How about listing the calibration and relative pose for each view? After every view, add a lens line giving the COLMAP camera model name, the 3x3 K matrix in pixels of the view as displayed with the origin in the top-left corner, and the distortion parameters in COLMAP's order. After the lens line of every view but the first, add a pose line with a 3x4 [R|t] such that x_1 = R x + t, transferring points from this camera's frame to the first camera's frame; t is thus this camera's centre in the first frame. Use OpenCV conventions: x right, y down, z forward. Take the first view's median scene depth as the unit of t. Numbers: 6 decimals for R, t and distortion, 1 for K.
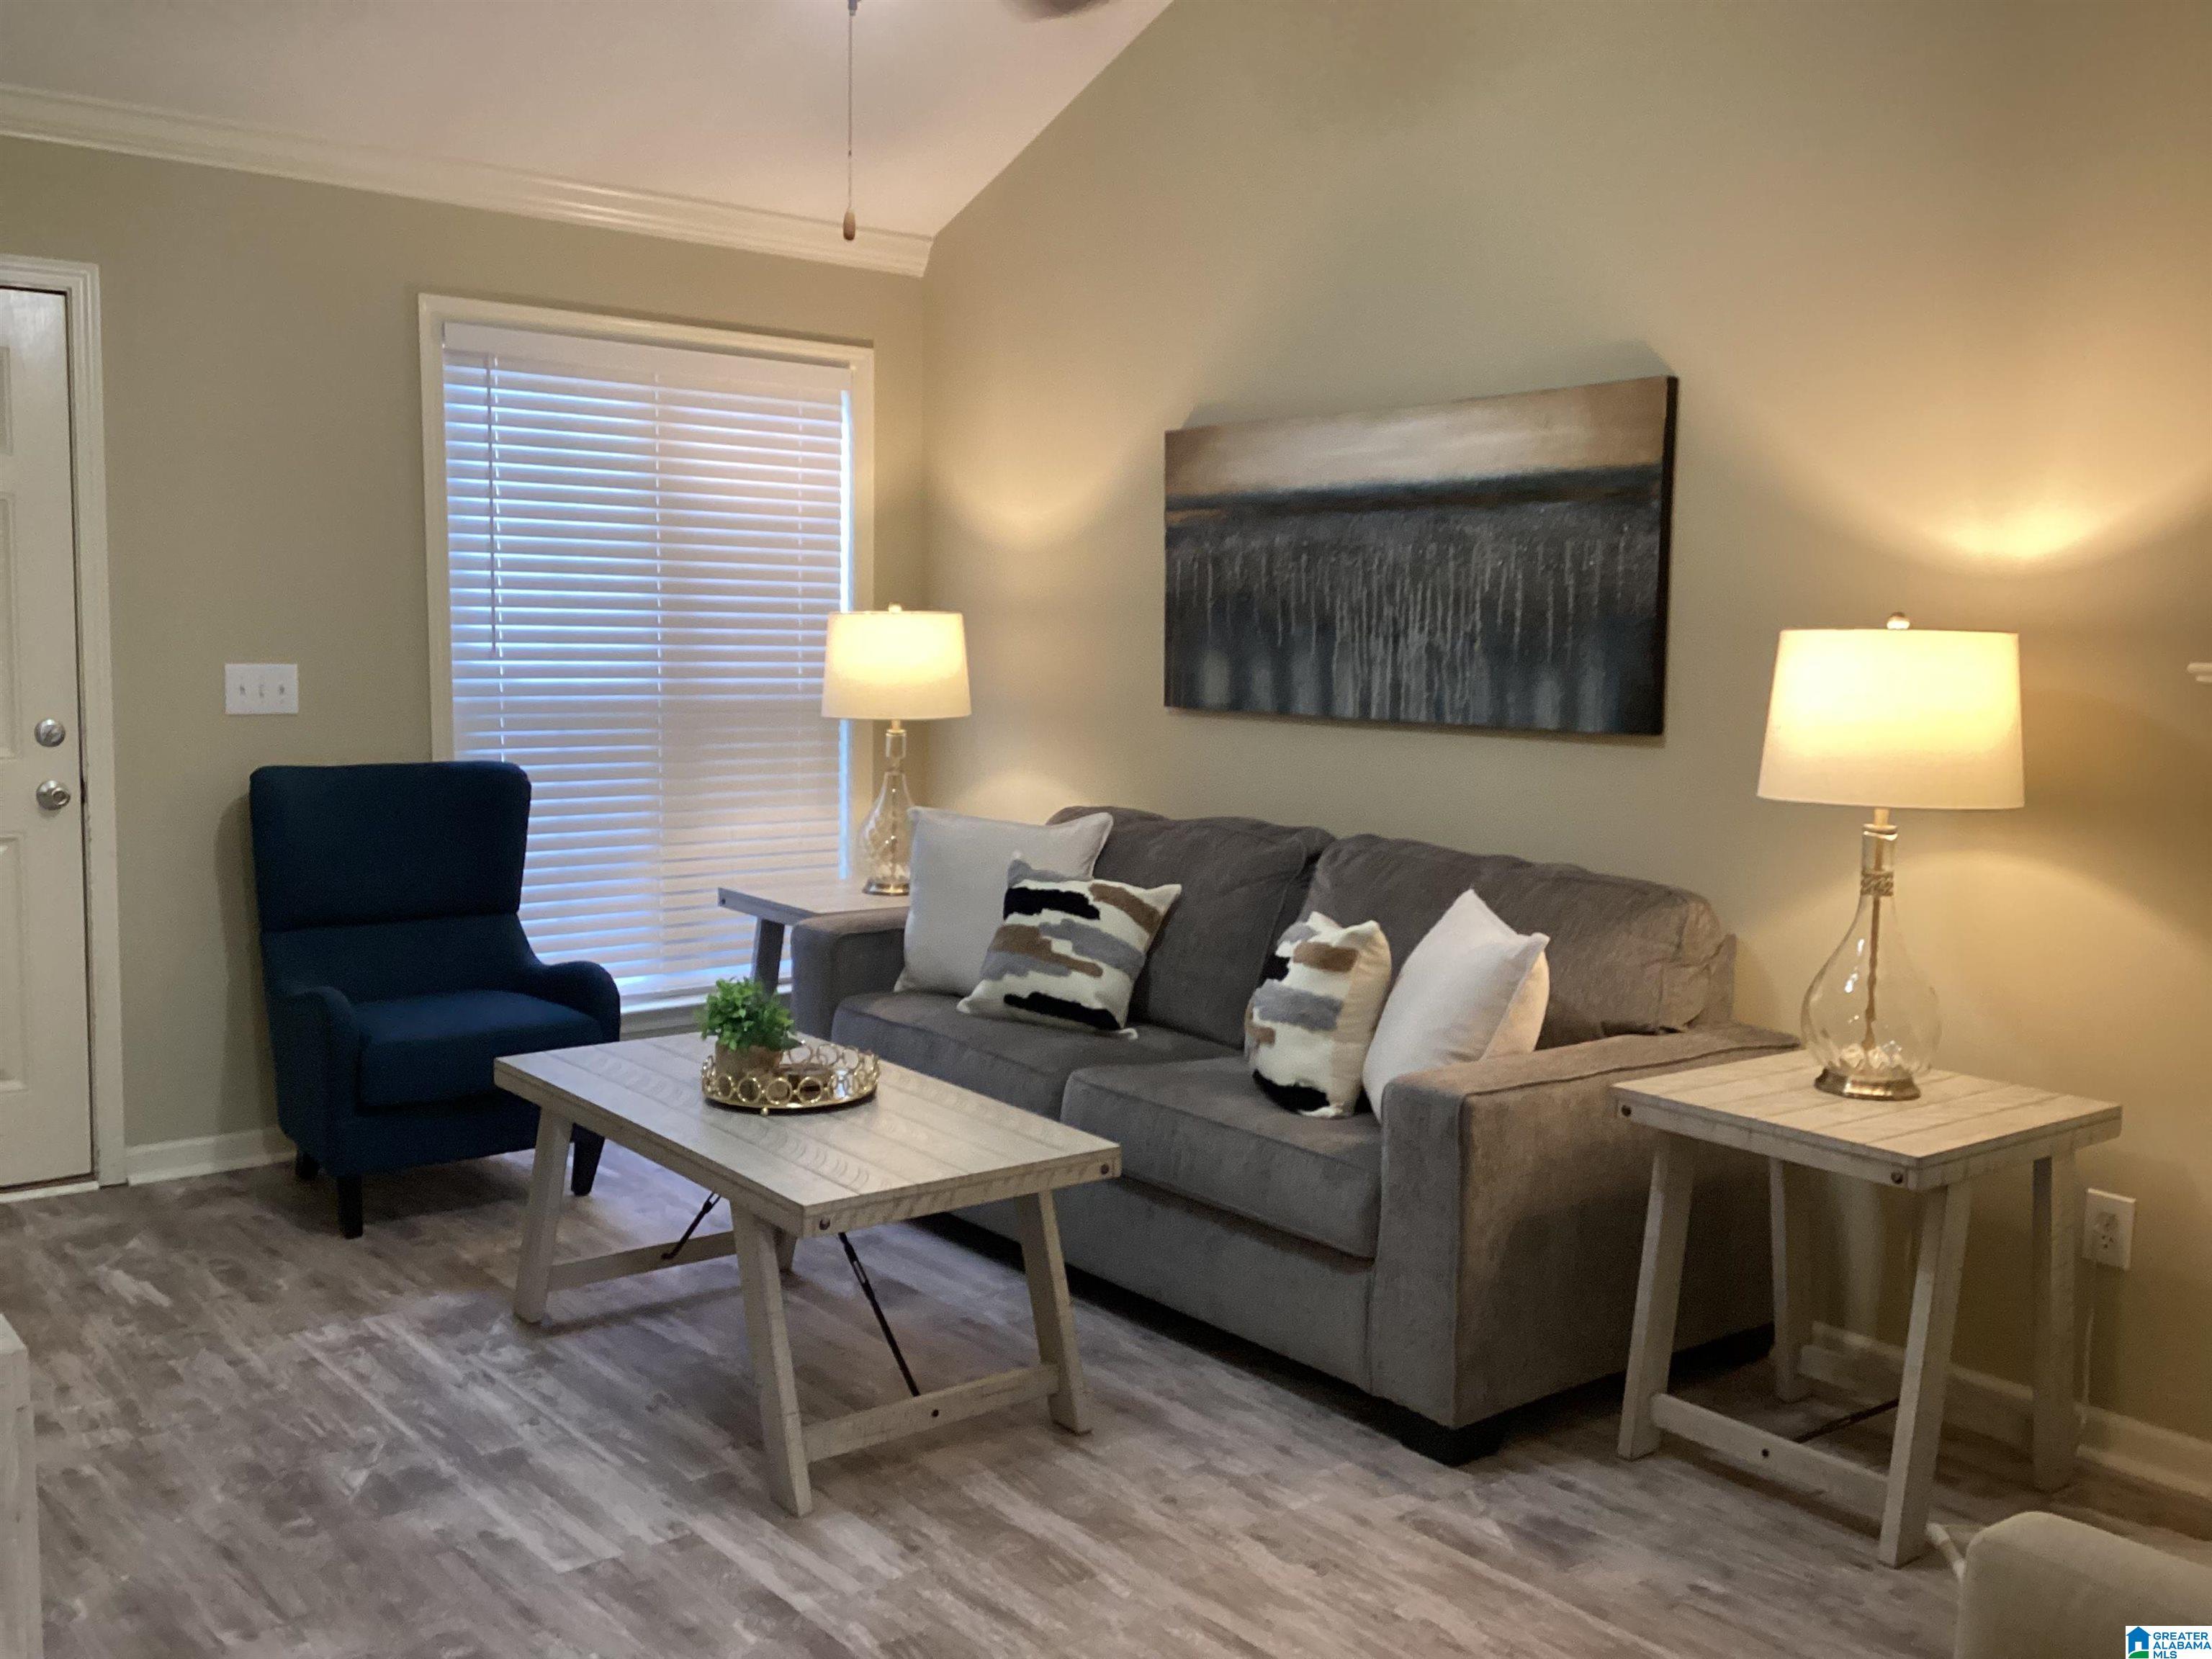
lens RADIAL K [[1990.1, 0, 1123.5], [0, 1990.1, 810.1], [0, 0, 1]] dist [0.085636, -0.165793]
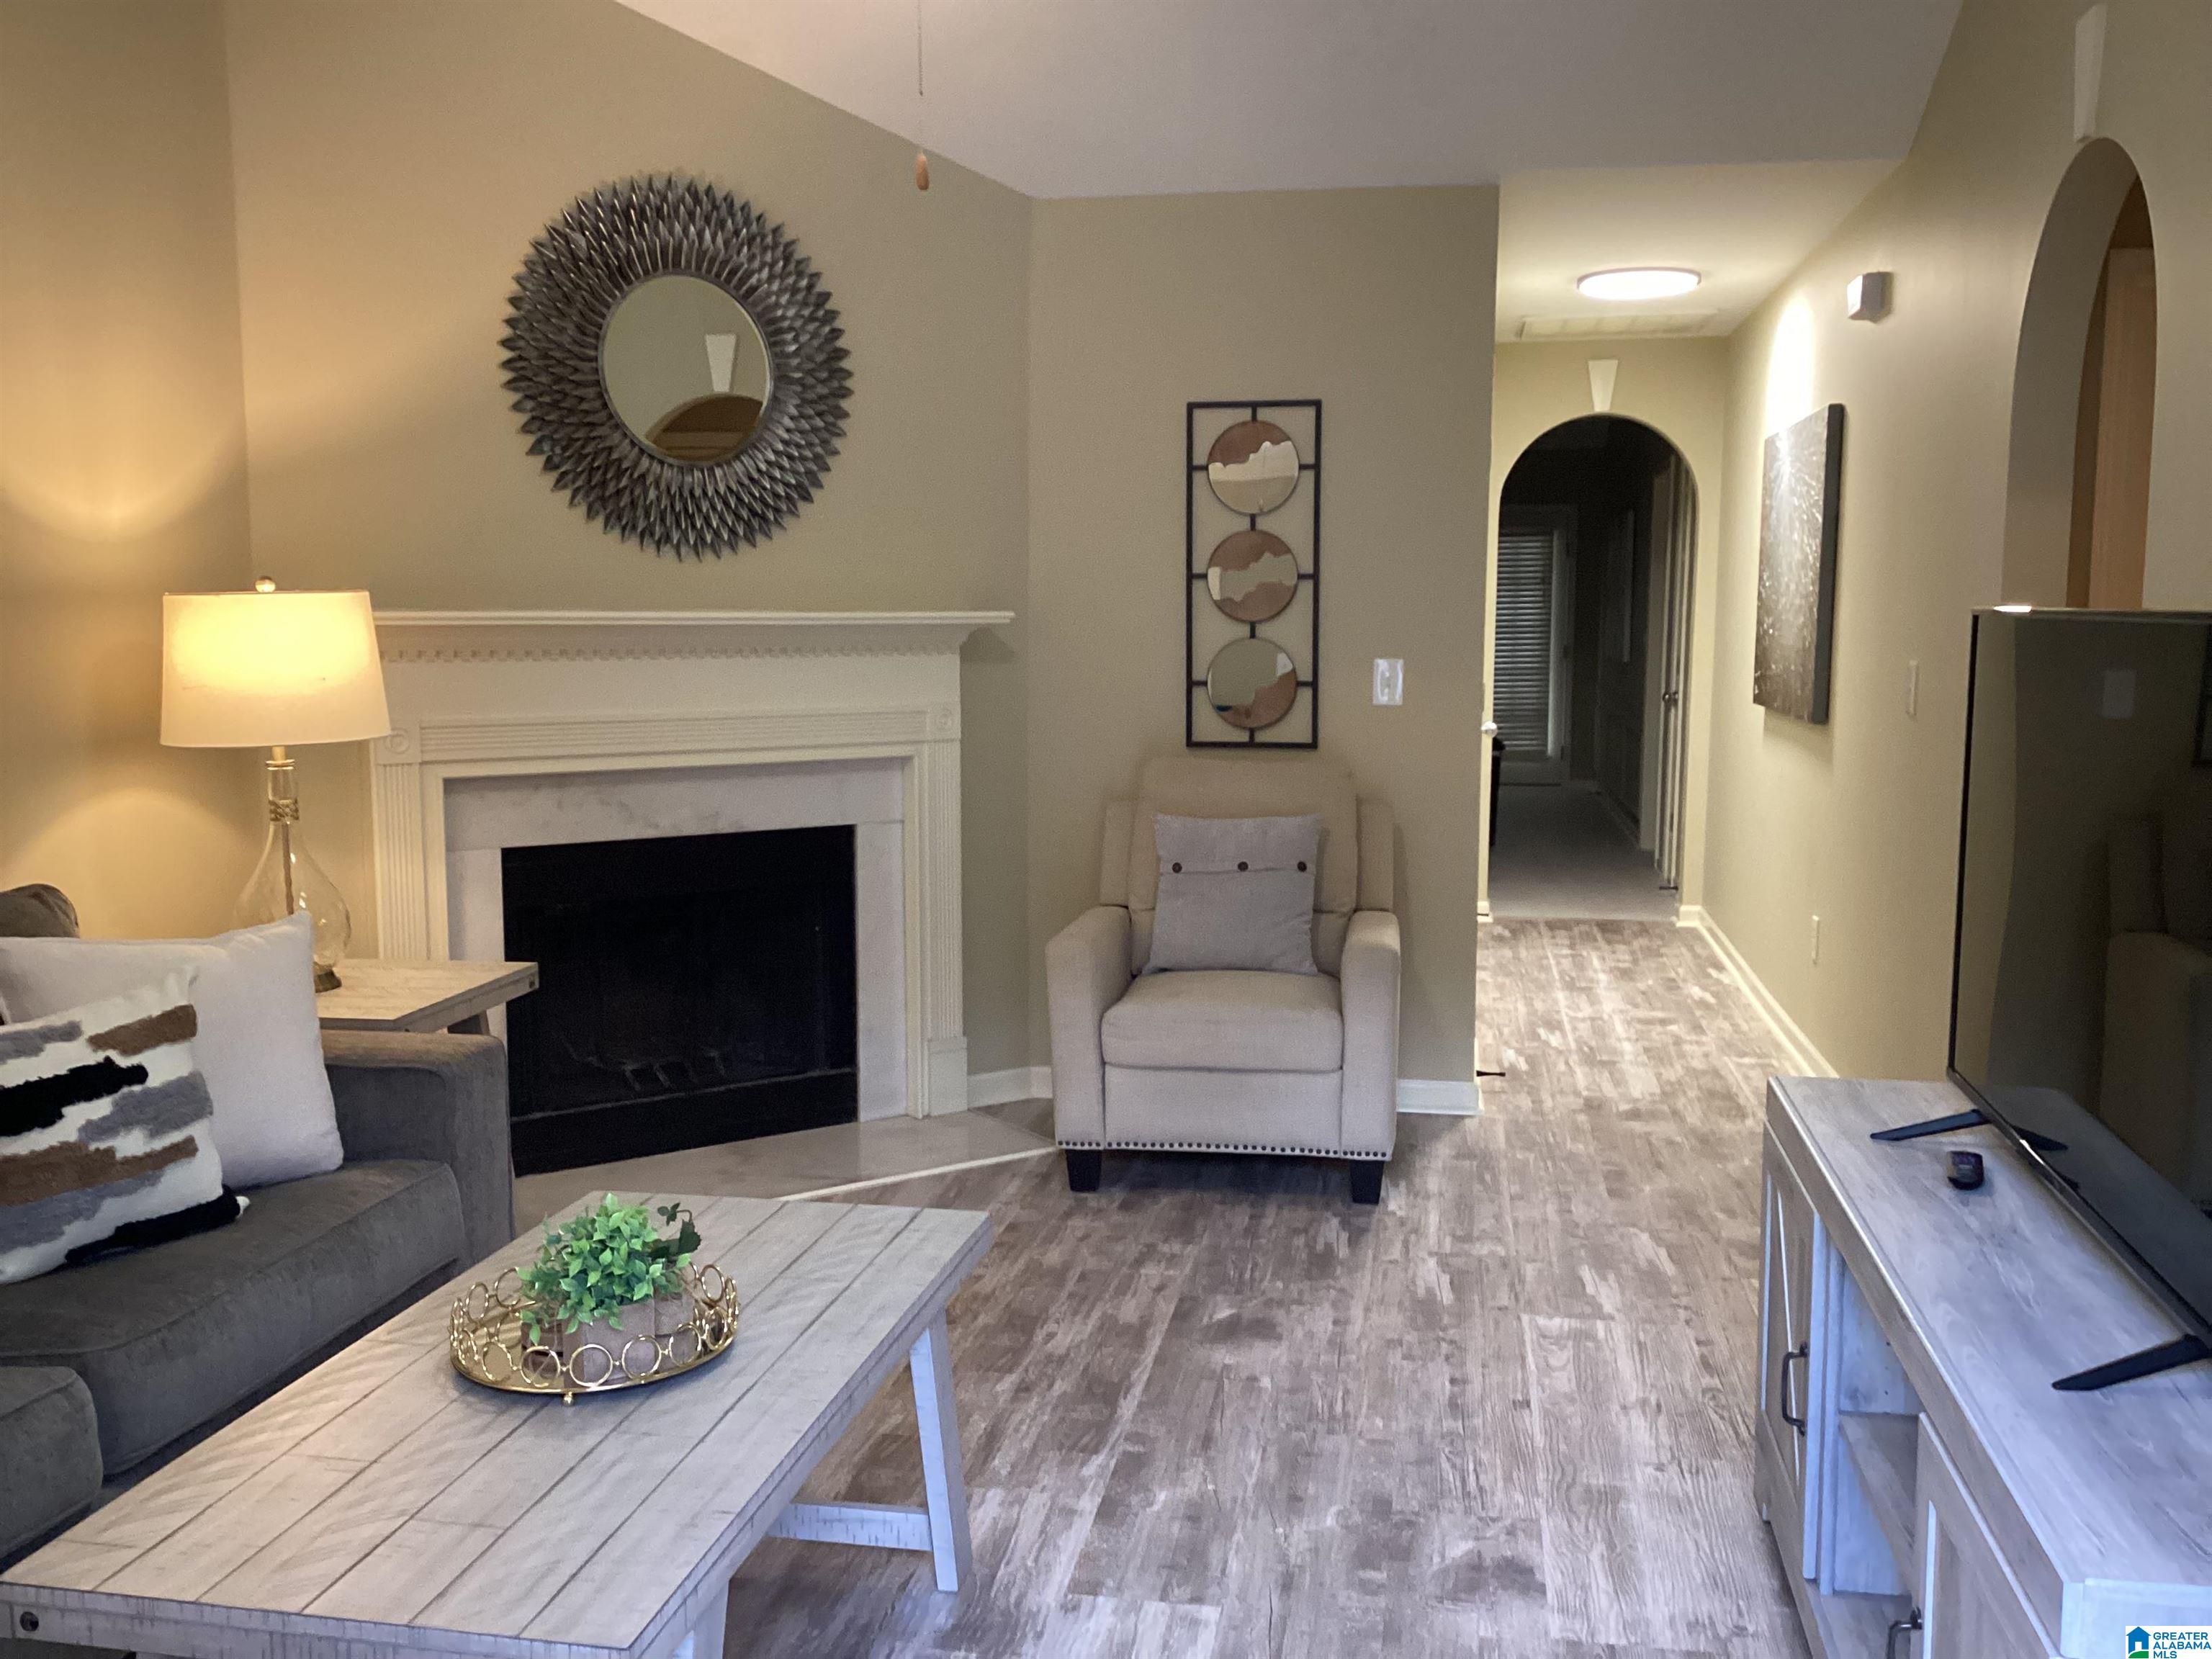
lens RADIAL K [[1990.1, 0, 1058.9], [0, 1990.1, 827.5], [0, 0, 1]] dist [0.085636, -0.165793]
pose [[-0.626051, -0.110022, 0.771981, -0.718754], [0.070024, 0.978064, 0.196180, -0.134811], [-0.776632, 0.176876, -0.604614, 1.217110]]
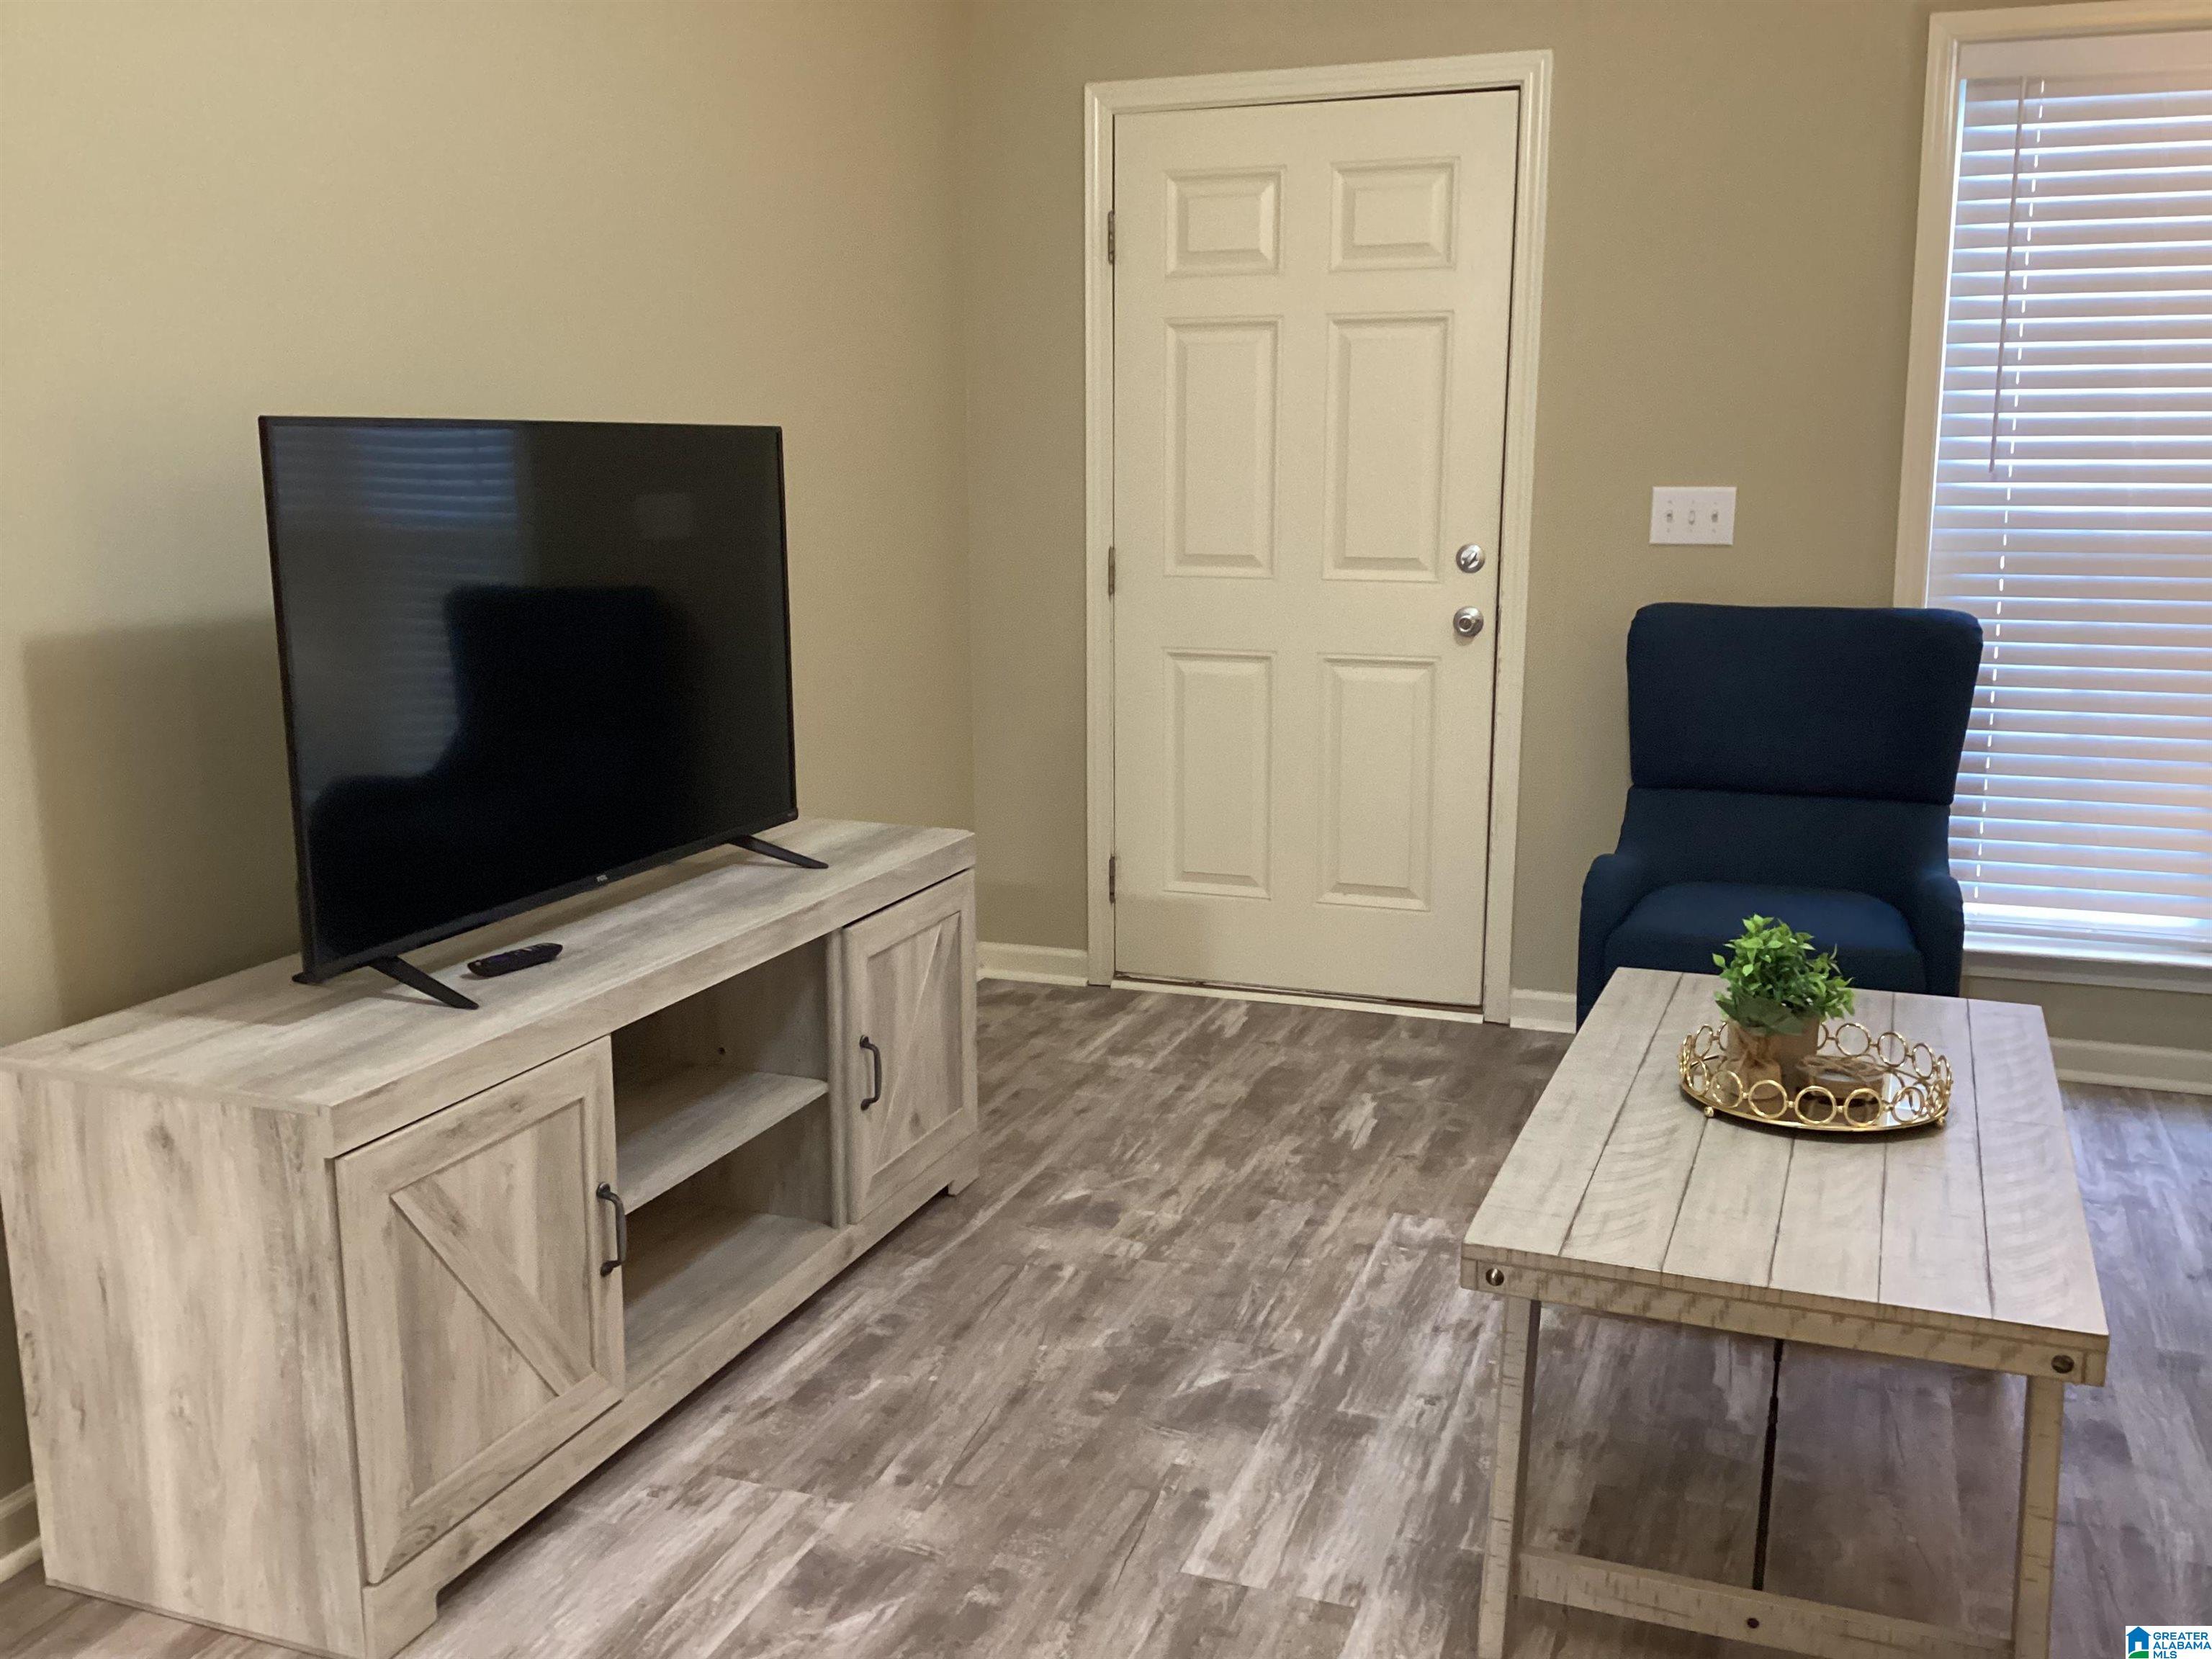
lens RADIAL K [[1990.1, 0, 1115.6], [0, 1990.1, 840.1], [0, 0, 1]] dist [0.085636, -0.165793]
pose [[0.500298, 0.145802, -0.853489, 0.285733], [-0.070233, 0.989306, 0.127835, -0.017990], [0.863000, -0.004012, 0.505188, 0.434085]]
